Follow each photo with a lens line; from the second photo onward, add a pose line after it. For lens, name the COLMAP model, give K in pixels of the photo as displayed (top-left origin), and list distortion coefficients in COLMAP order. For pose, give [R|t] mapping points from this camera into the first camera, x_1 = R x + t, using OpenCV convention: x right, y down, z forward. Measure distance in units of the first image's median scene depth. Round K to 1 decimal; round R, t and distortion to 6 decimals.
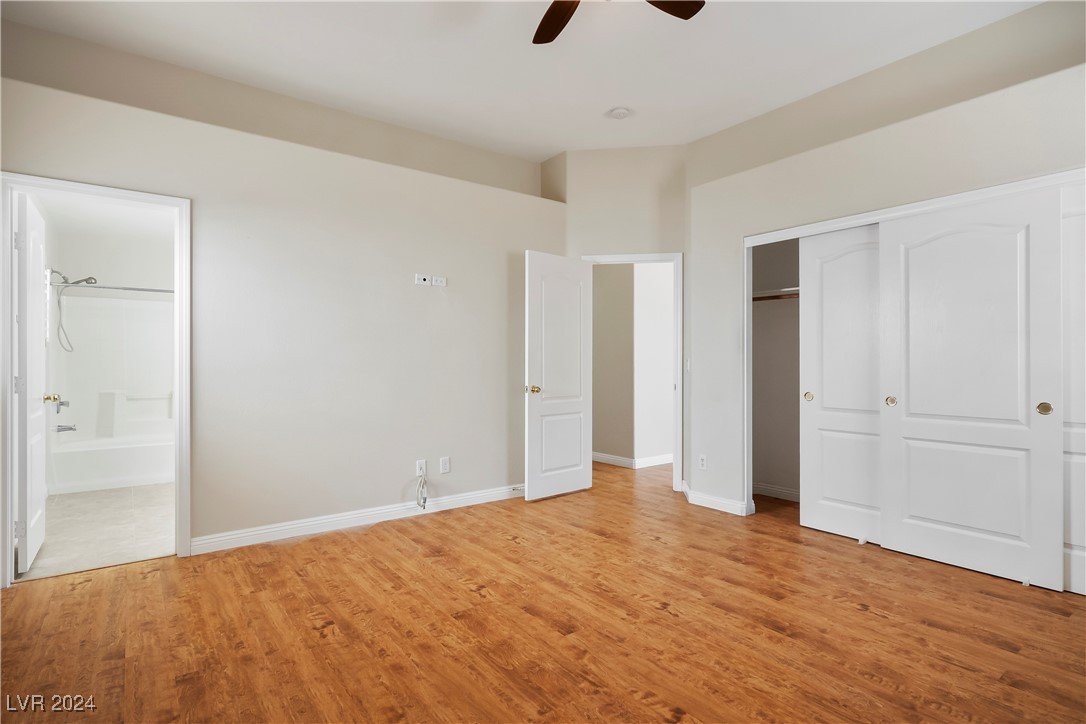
lens RADIAL K [[543.7, 0, 541.9], [0, 543.7, 365.1], [0, 0, 1]] dist [-0.006499, 0.002299]
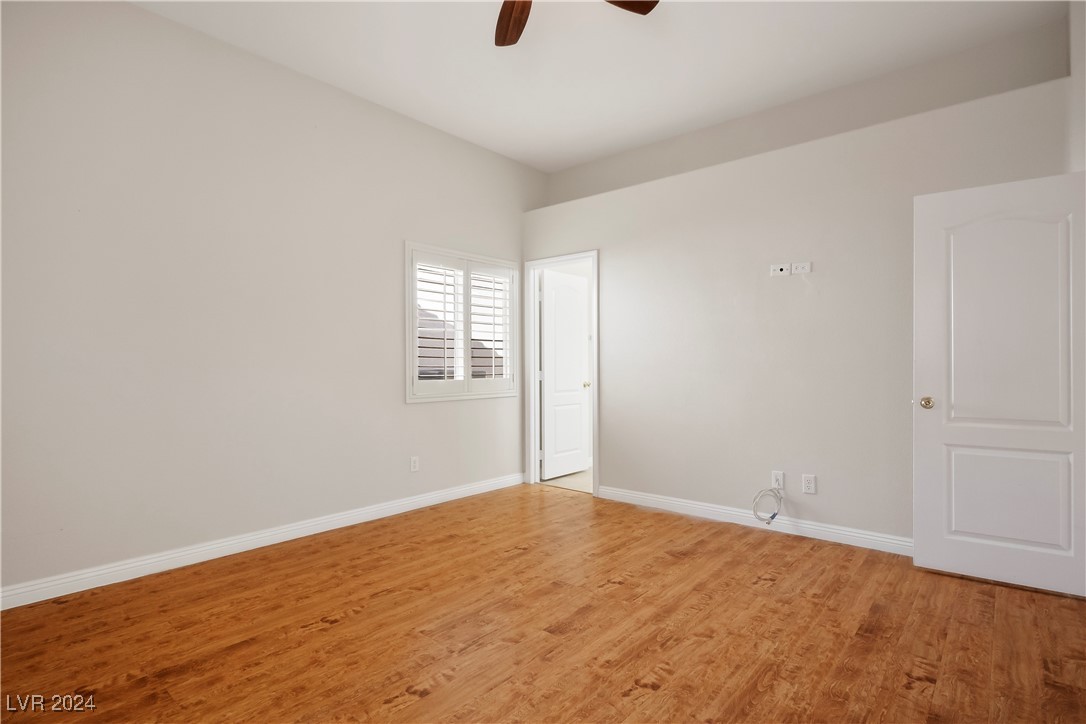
lens RADIAL K [[543.7, 0, 542.0], [0, 543.7, 362.3], [0, 0, 1]] dist [-0.006499, 0.002299]
pose [[0.219906, -0.000554, -0.975521, 0.744252], [-0.002012, 0.999997, -0.001022, -0.004271], [0.975519, 0.002187, 0.219904, 0.551386]]
